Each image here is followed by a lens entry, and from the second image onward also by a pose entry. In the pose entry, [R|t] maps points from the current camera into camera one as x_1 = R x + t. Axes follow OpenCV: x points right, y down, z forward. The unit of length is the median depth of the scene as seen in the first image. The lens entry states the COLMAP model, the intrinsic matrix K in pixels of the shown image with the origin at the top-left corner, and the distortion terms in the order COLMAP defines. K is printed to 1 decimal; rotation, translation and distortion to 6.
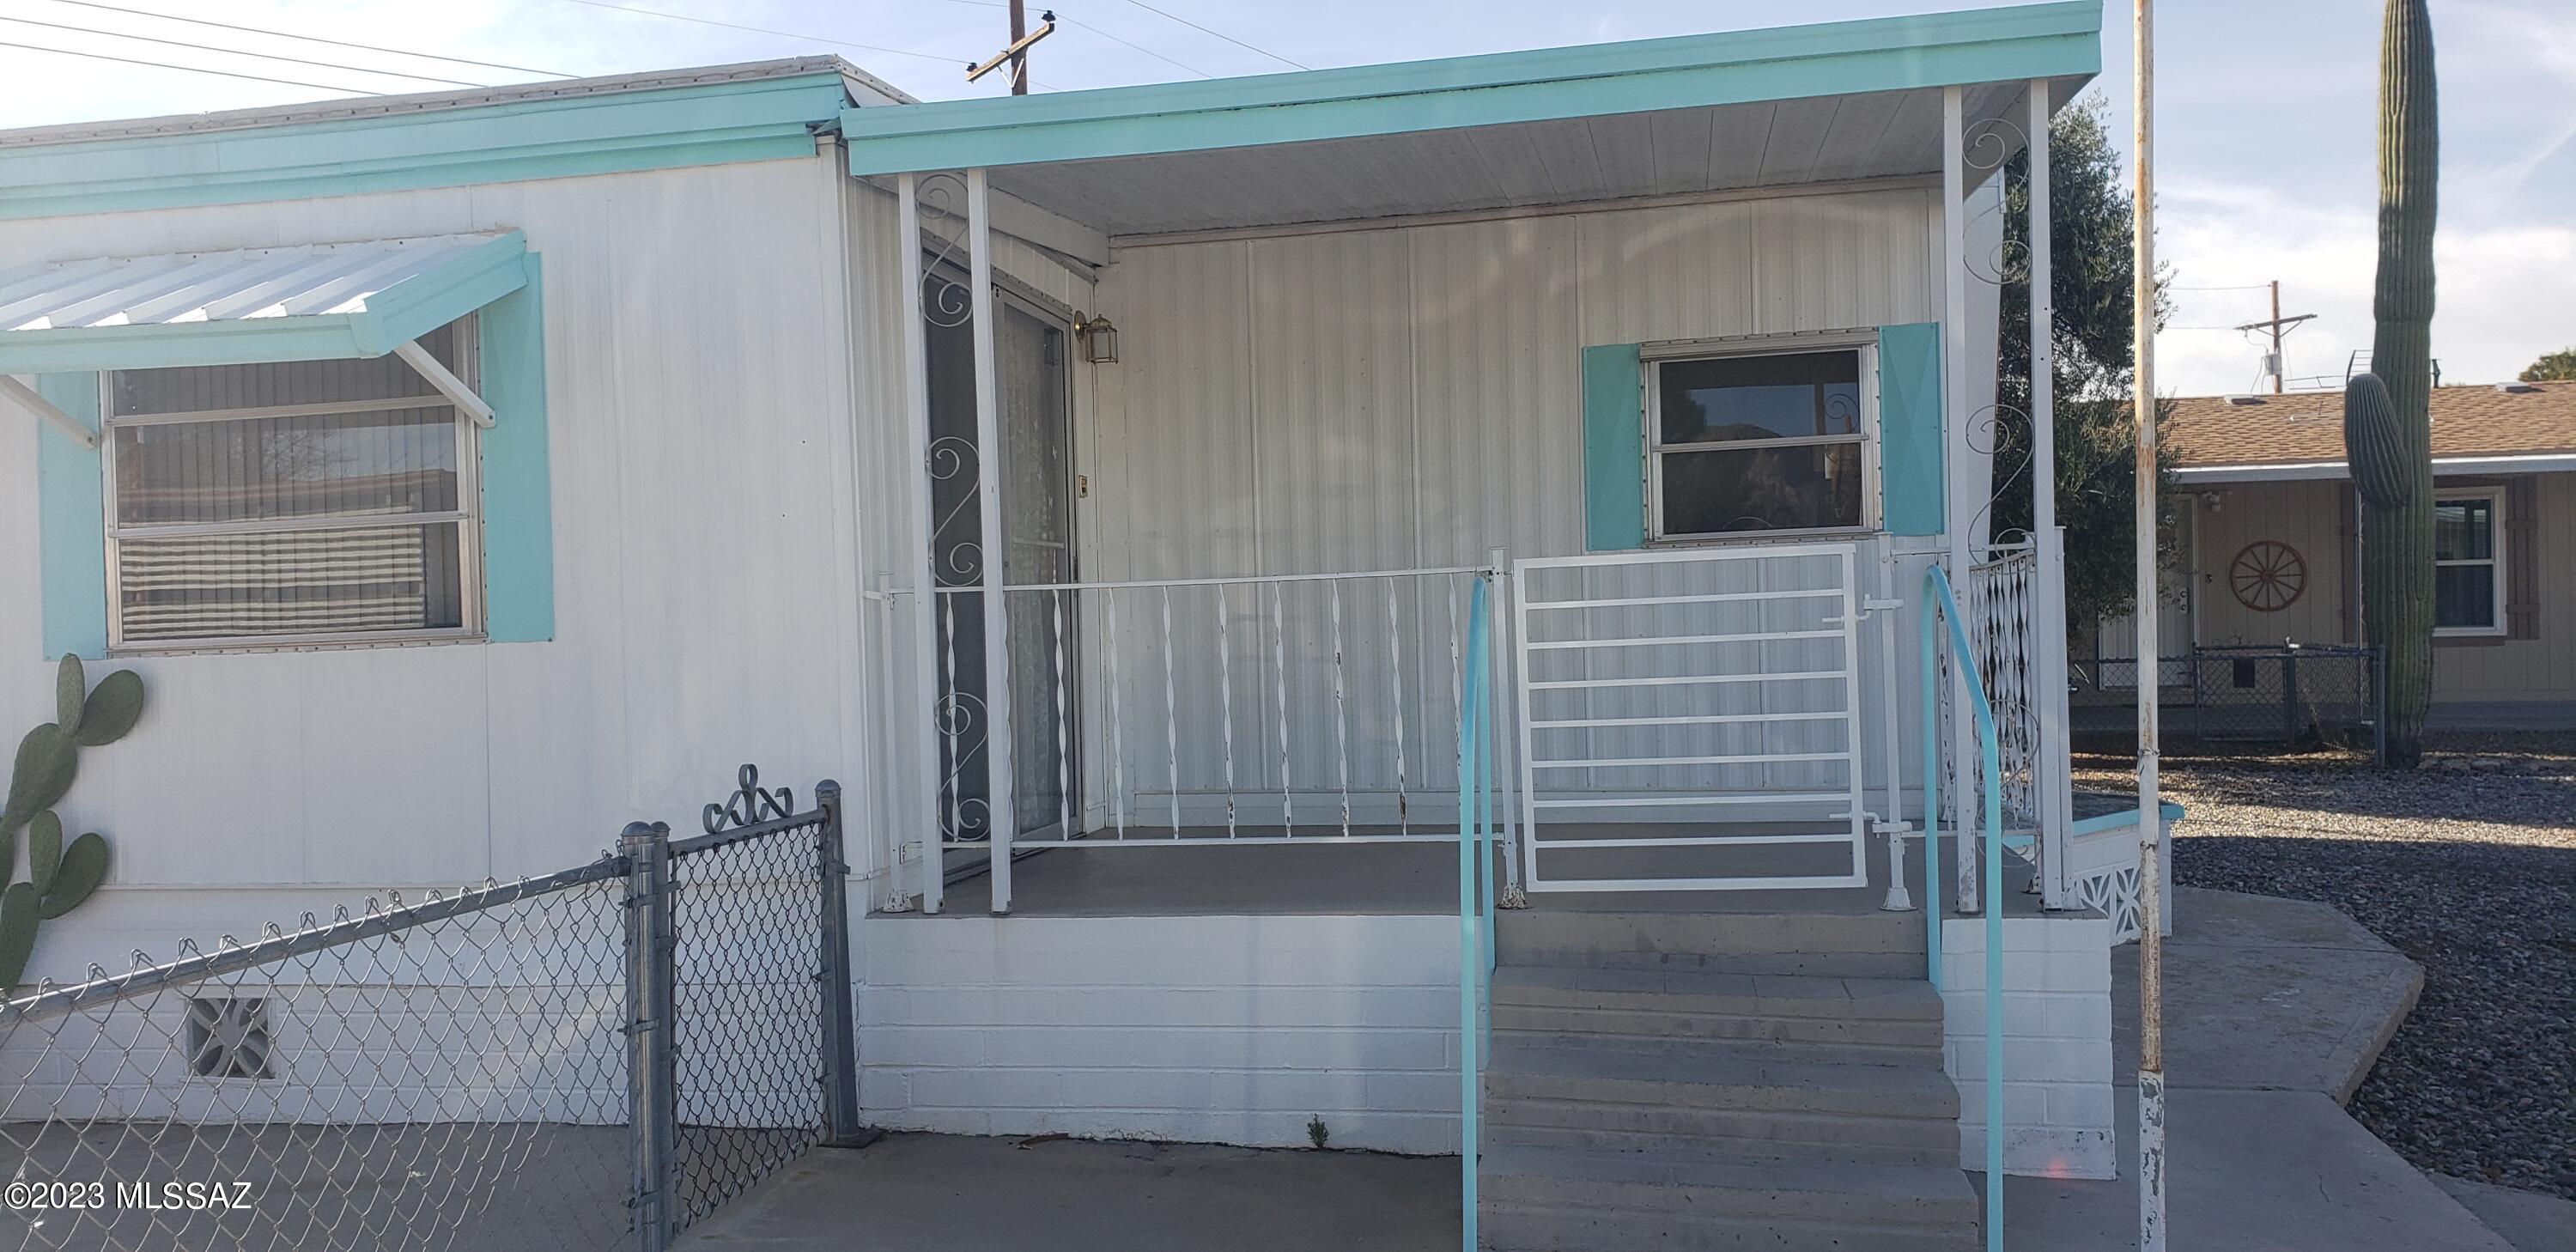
lens RADIAL K [[2016.9, 0, 1285.0], [0, 2016.9, 686.1], [0, 0, 1]] dist [-0.043102, 0.120317]
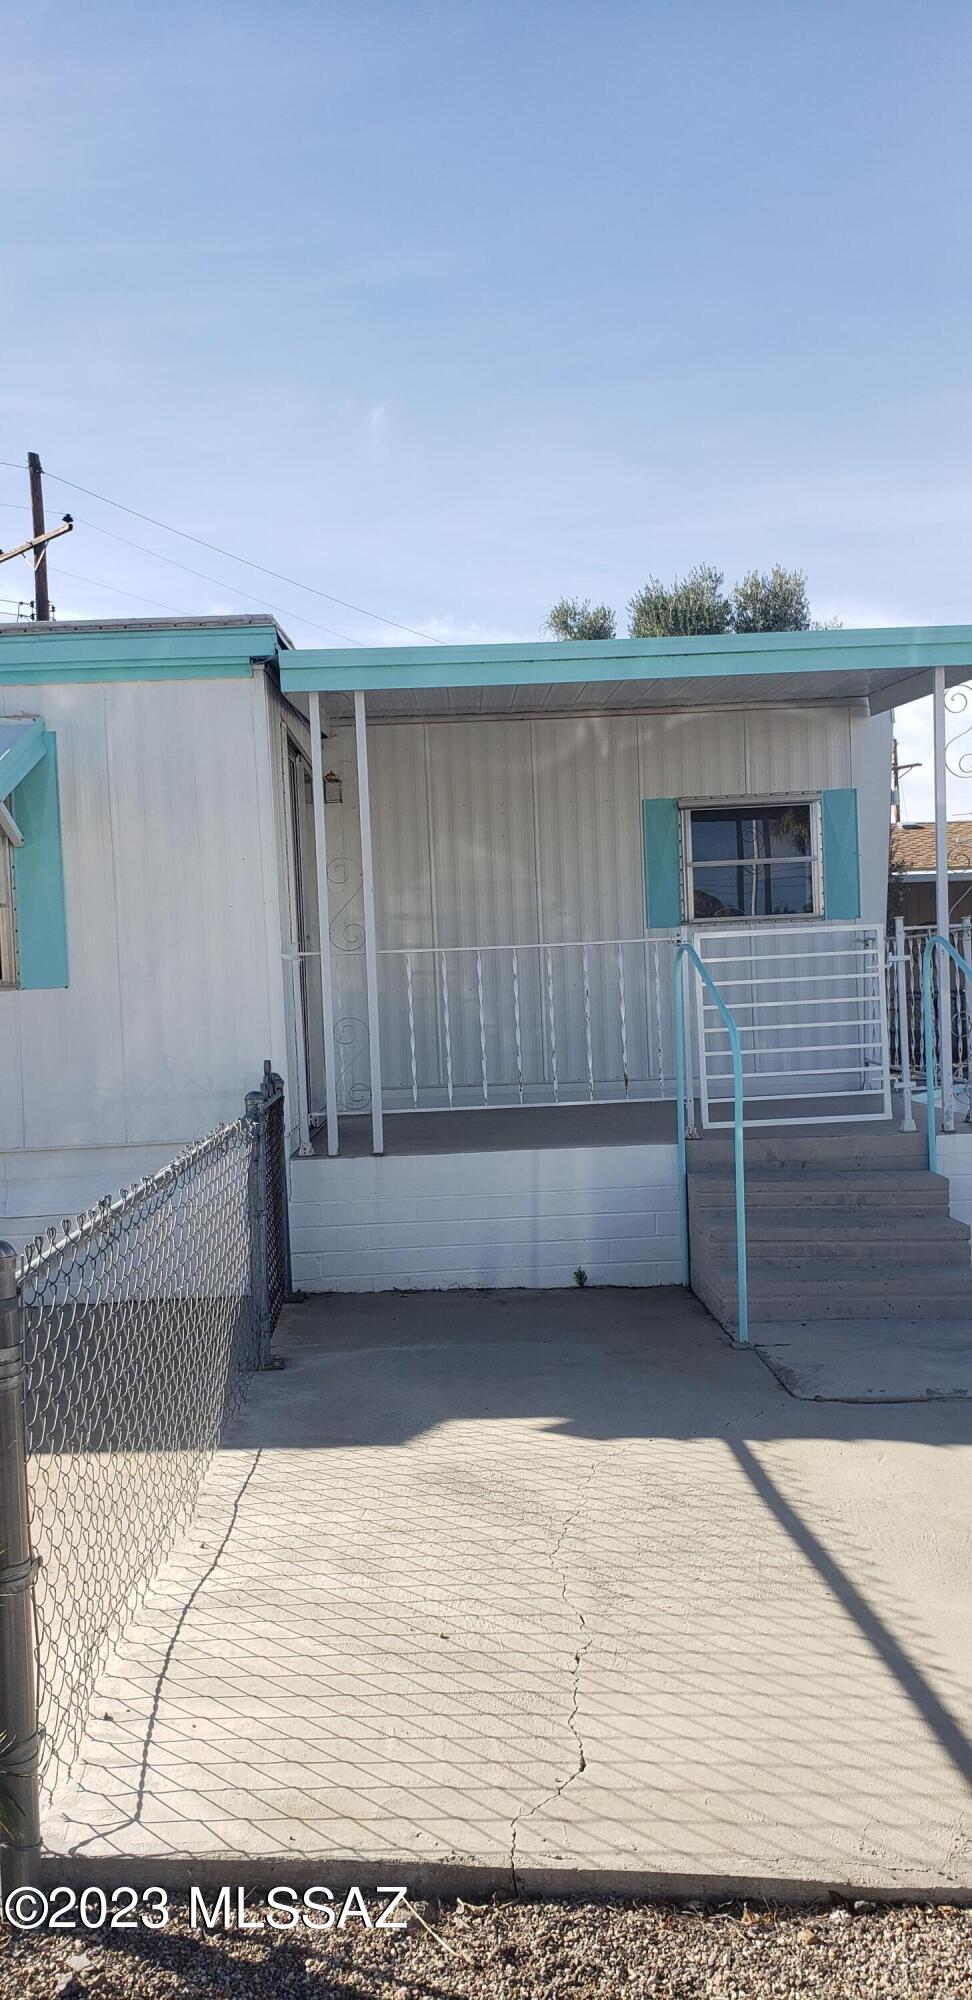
lens RADIAL K [[1559.9, 0, 485.9], [0, 1559.9, 1049.6], [0, 0, 1]] dist [0.022201, -0.001978]
pose [[0.975995, -0.017951, 0.217051, -0.326943], [0.015695, 0.999803, 0.012111, 0.015737], [-0.217225, -0.008414, 0.976085, -0.236747]]
